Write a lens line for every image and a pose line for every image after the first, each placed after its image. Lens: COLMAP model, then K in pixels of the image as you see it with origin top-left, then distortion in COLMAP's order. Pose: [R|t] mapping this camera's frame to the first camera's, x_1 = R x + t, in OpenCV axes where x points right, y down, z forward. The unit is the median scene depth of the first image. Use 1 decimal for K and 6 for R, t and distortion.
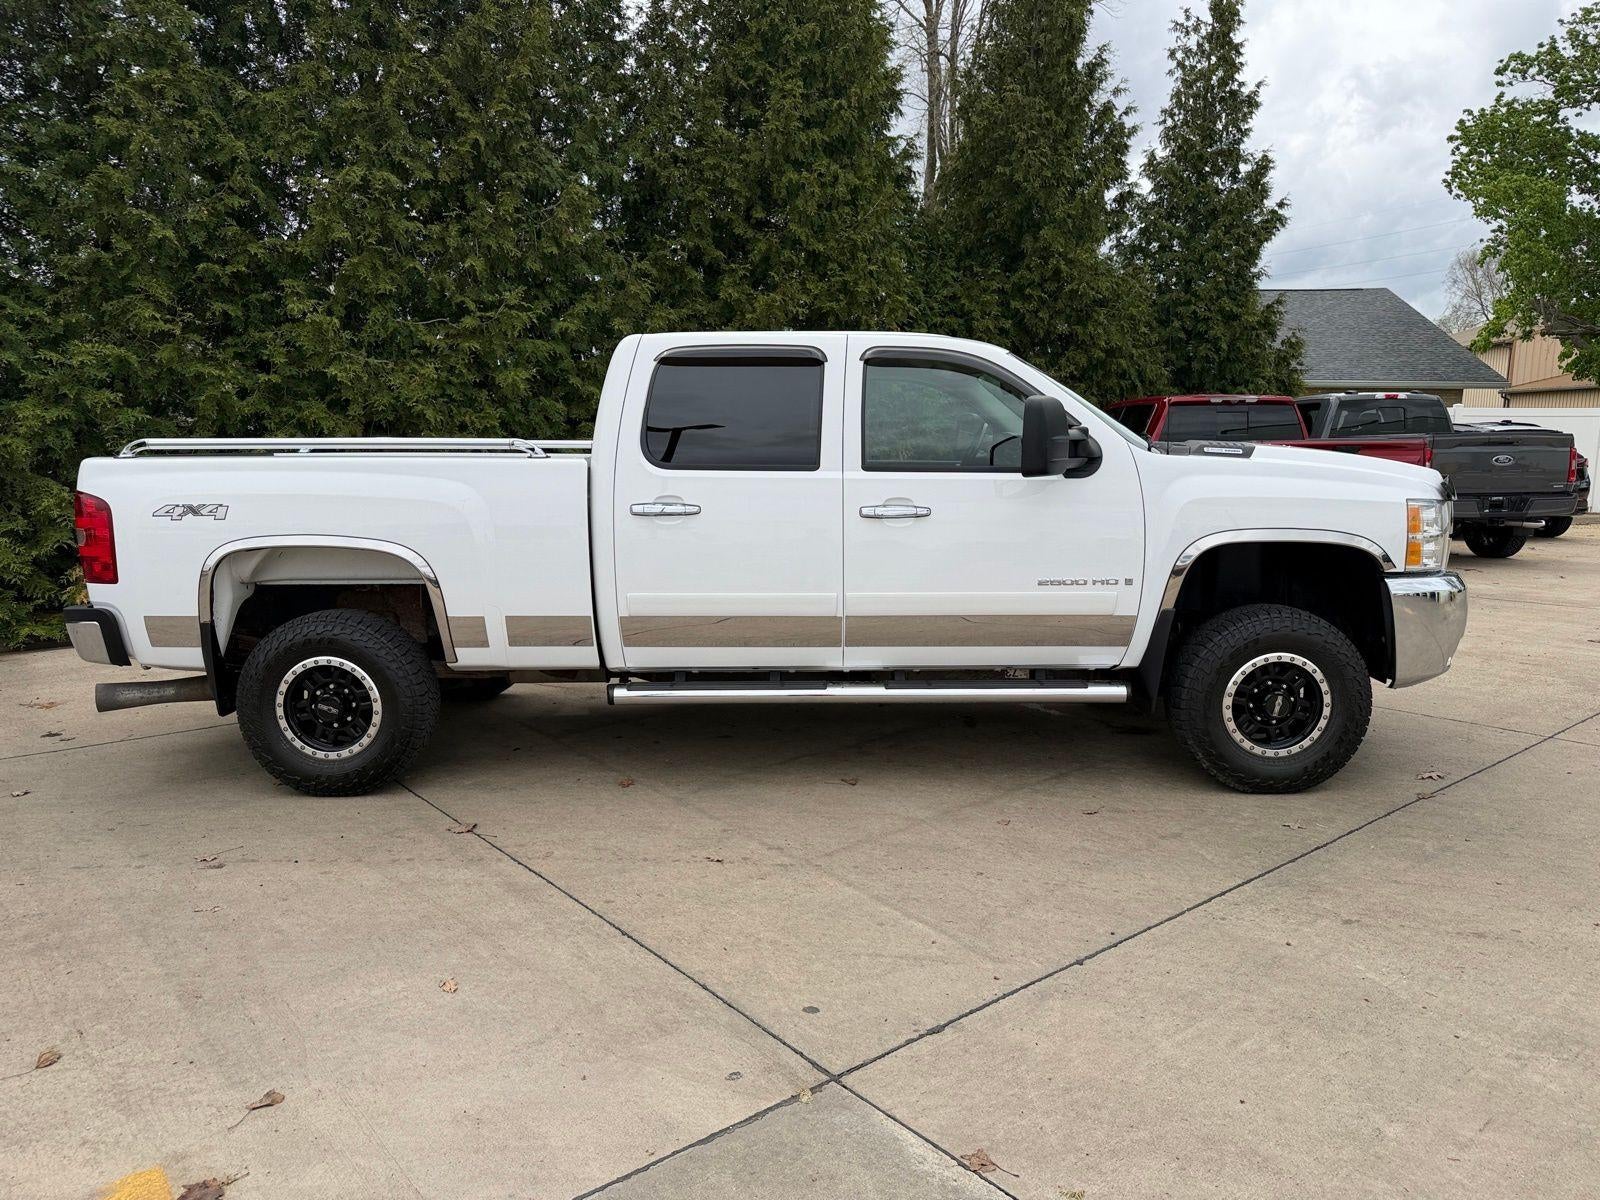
lens RADIAL K [[1130.9, 0, 815.1], [0, 1130.9, 511.4], [0, 0, 1]] dist [0.010775, -0.015331]
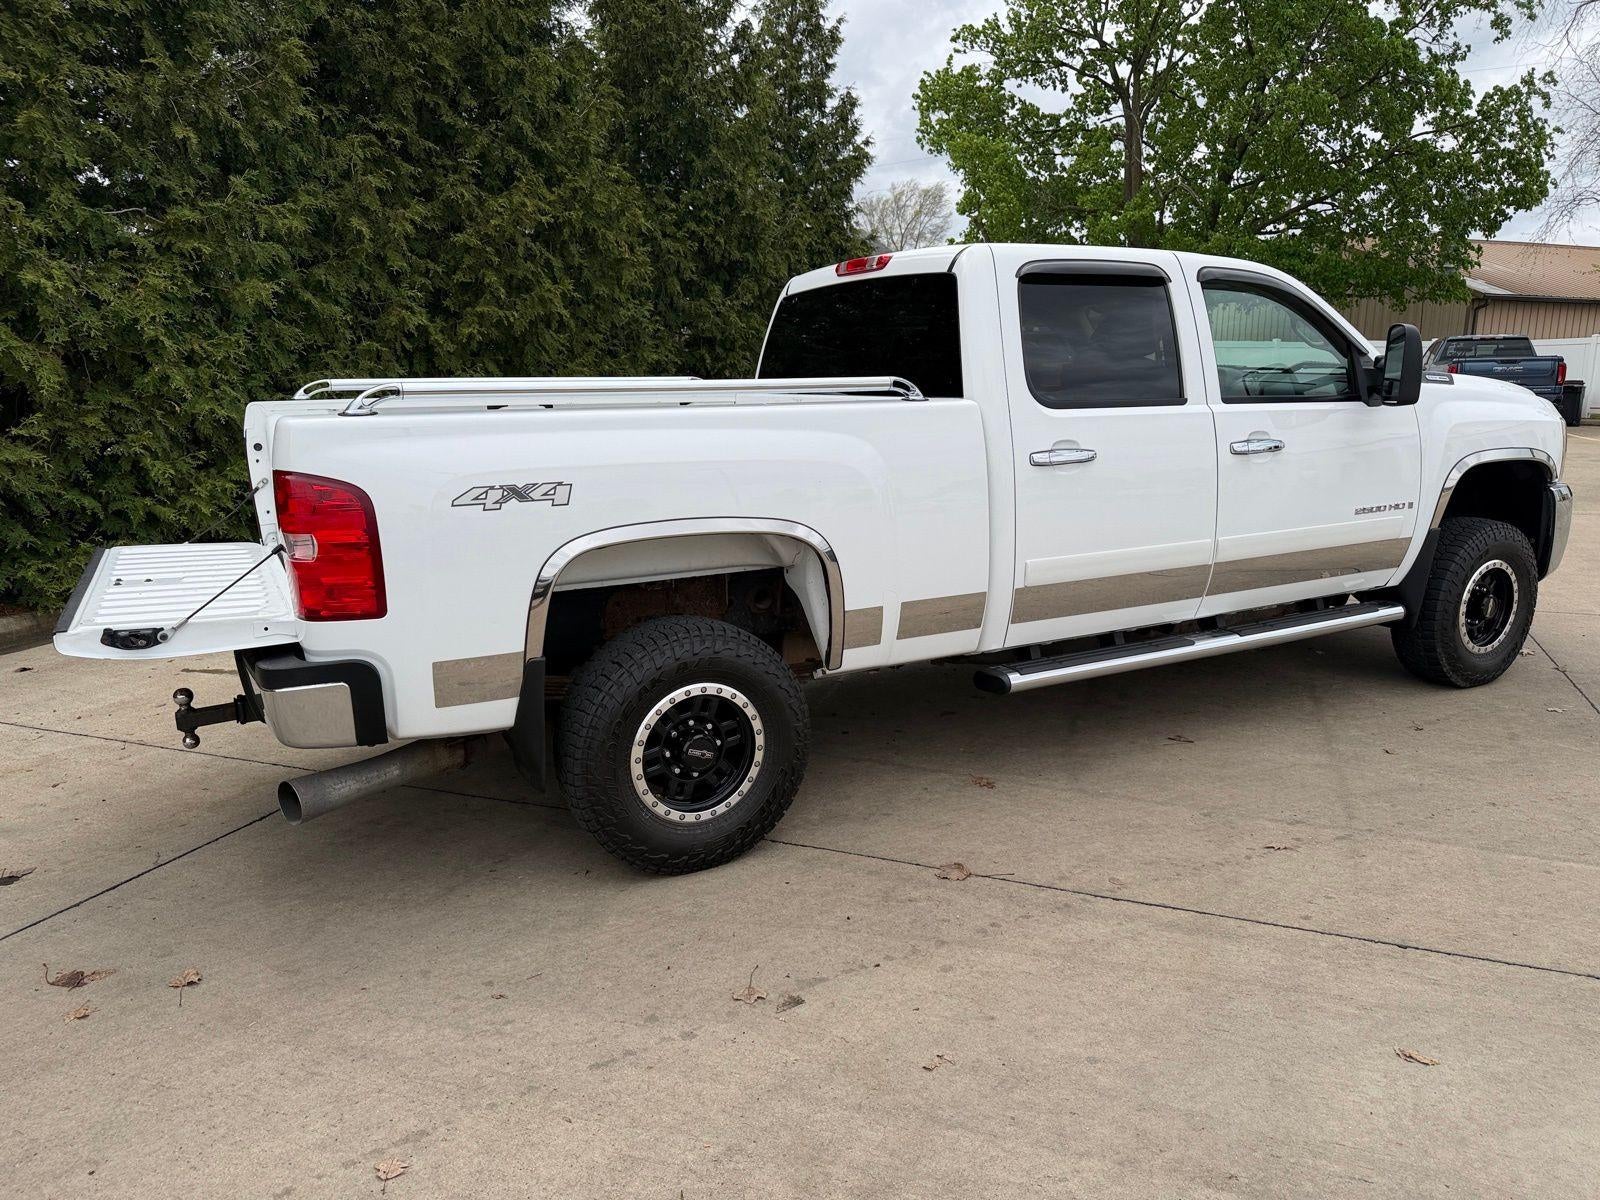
lens RADIAL K [[1130.9, 0, 760.0], [0, 1130.9, 534.5], [0, 0, 1]] dist [0.010775, -0.015331]
pose [[0.876461, -0.077733, 0.475156, -0.714444], [0.038453, 0.995030, 0.091852, -0.029042], [-0.479935, -0.062233, 0.875094, 0.354982]]
